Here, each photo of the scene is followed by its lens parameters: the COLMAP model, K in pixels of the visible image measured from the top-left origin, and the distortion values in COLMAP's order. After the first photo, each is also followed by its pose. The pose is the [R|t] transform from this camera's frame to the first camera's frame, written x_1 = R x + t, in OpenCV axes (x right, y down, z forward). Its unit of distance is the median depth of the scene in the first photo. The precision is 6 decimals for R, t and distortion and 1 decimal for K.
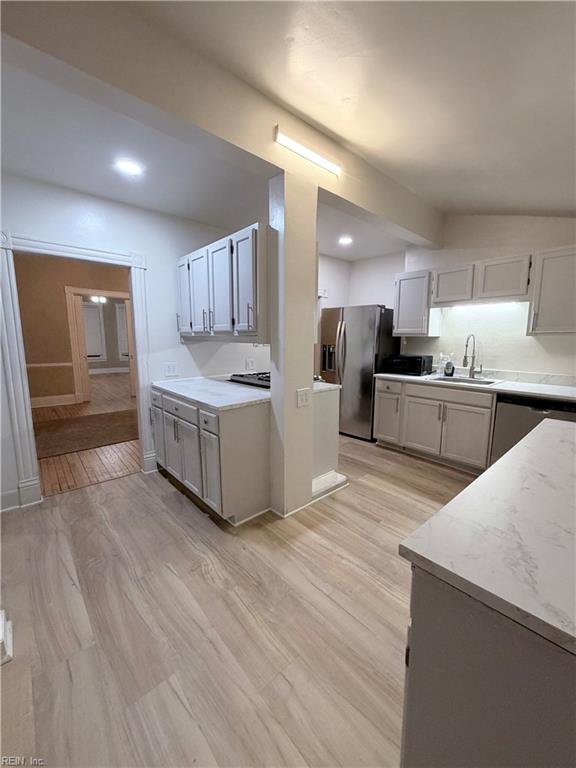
lens RADIAL K [[305.5, 0, 288.0], [0, 305.5, 384.0], [0, 0, 1]] dist [0.001419, -0.000168]
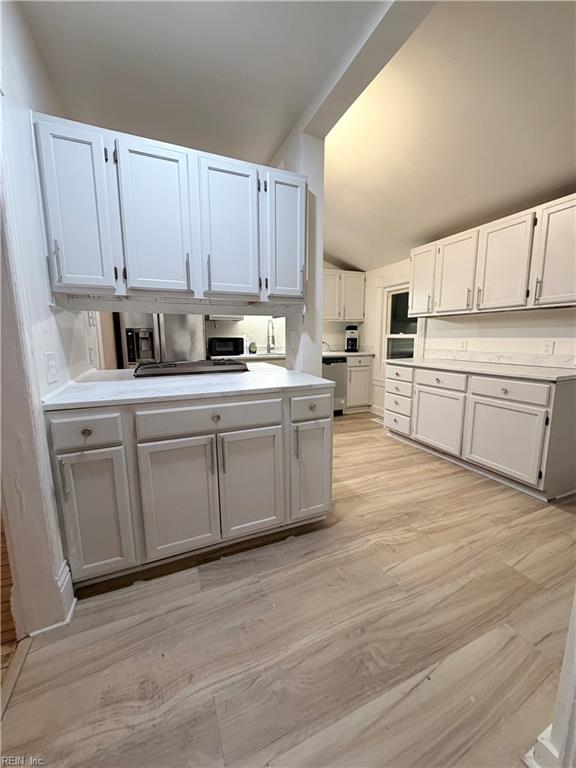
lens RADIAL K [[305.5, 0, 288.0], [0, 305.5, 384.0], [0, 0, 1]] dist [0.001419, -0.000168]
pose [[0.312283, -0.149922, 0.938085, -1.112977], [0.146539, 0.983252, 0.108358, -0.033037], [-0.938619, 0.103628, 0.329022, 0.868849]]
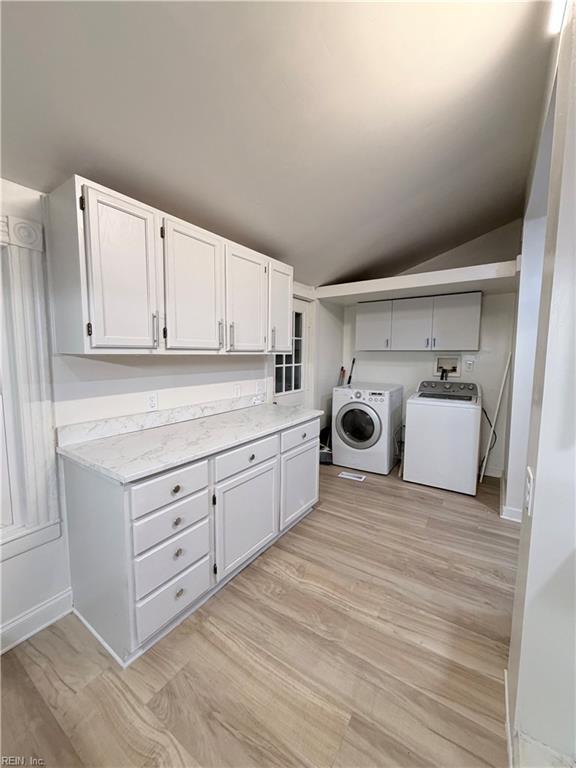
lens RADIAL K [[305.5, 0, 288.0], [0, 305.5, 384.0], [0, 0, 1]] dist [0.001419, -0.000168]
pose [[-0.968279, 0.019642, -0.249098, 0.607965], [-0.042749, 0.969185, 0.242596, -0.242887], [0.246187, 0.245549, -0.937602, 1.538270]]
